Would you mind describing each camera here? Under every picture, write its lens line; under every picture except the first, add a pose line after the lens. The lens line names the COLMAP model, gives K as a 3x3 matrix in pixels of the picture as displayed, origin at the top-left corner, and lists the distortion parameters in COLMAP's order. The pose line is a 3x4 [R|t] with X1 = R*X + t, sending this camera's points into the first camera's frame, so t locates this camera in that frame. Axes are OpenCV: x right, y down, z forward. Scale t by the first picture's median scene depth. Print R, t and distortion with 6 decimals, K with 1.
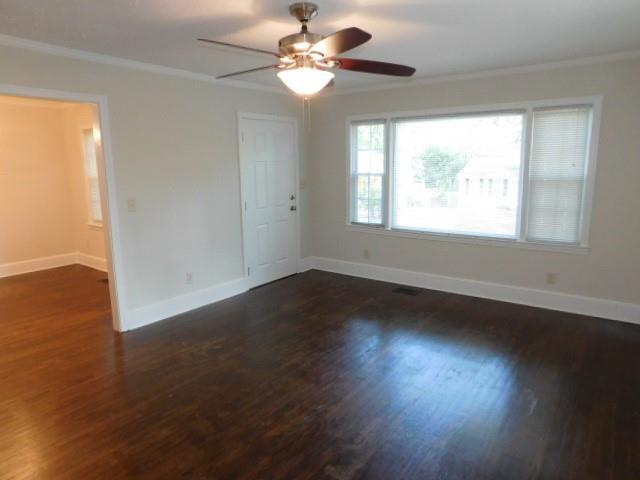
lens RADIAL K [[421.6, 0, 320.0], [0, 421.6, 240.0], [0, 0, 1]] dist [-0.082760, 0.063566]
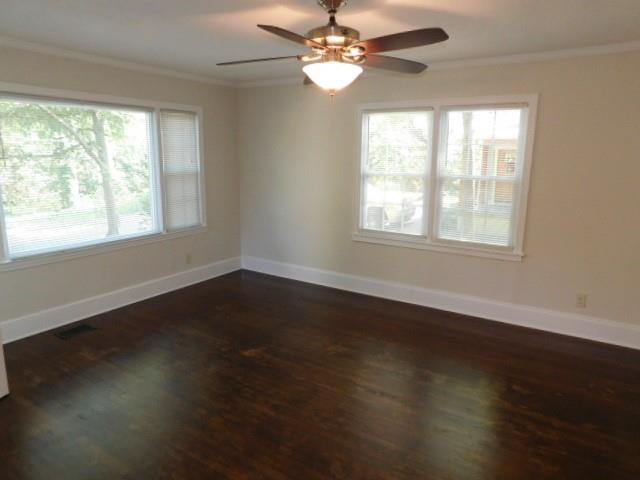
lens RADIAL K [[421.6, 0, 320.0], [0, 421.6, 240.0], [0, 0, 1]] dist [-0.082760, 0.063566]
pose [[-0.062643, -0.184786, 0.980780, -0.669664], [0.170699, 0.966246, 0.192950, -0.134511], [-0.983330, 0.179505, -0.028985, 0.725899]]
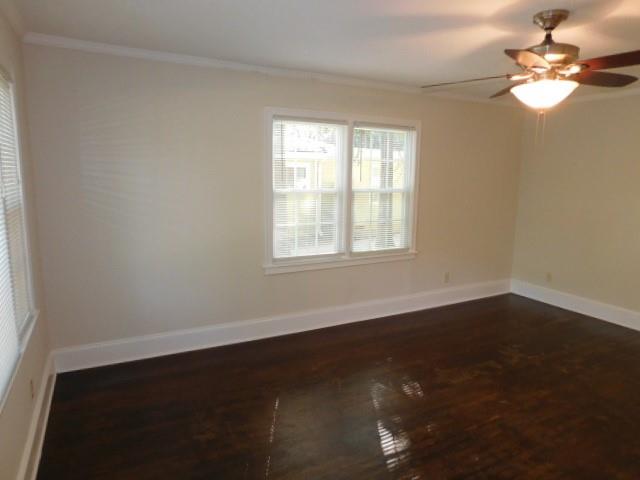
lens RADIAL K [[421.6, 0, 320.0], [0, 421.6, 240.0], [0, 0, 1]] dist [-0.082760, 0.063566]
pose [[-0.902882, -0.068081, 0.424463, 0.002020], [0.074896, 0.947368, 0.311264, -0.256832], [-0.423314, 0.312825, -0.850262, 1.359563]]
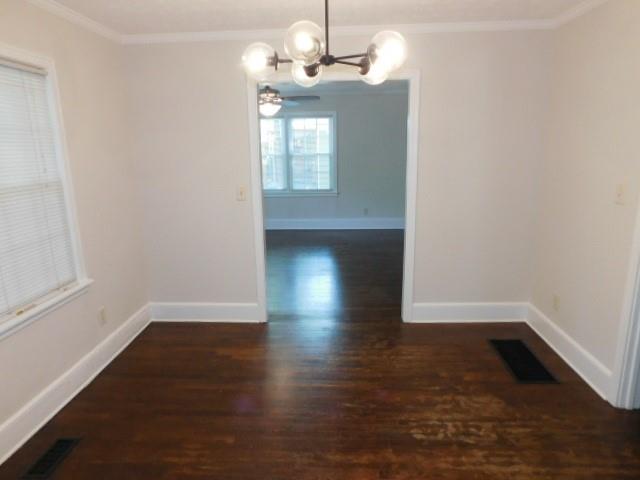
lens RADIAL K [[421.6, 0, 320.0], [0, 421.6, 240.0], [0, 0, 1]] dist [-0.082760, 0.063566]
pose [[-0.552081, -0.166646, 0.816968, -1.340712], [0.172518, 0.935790, 0.307466, -0.238578], [-0.815748, 0.310688, -0.487882, 1.326954]]
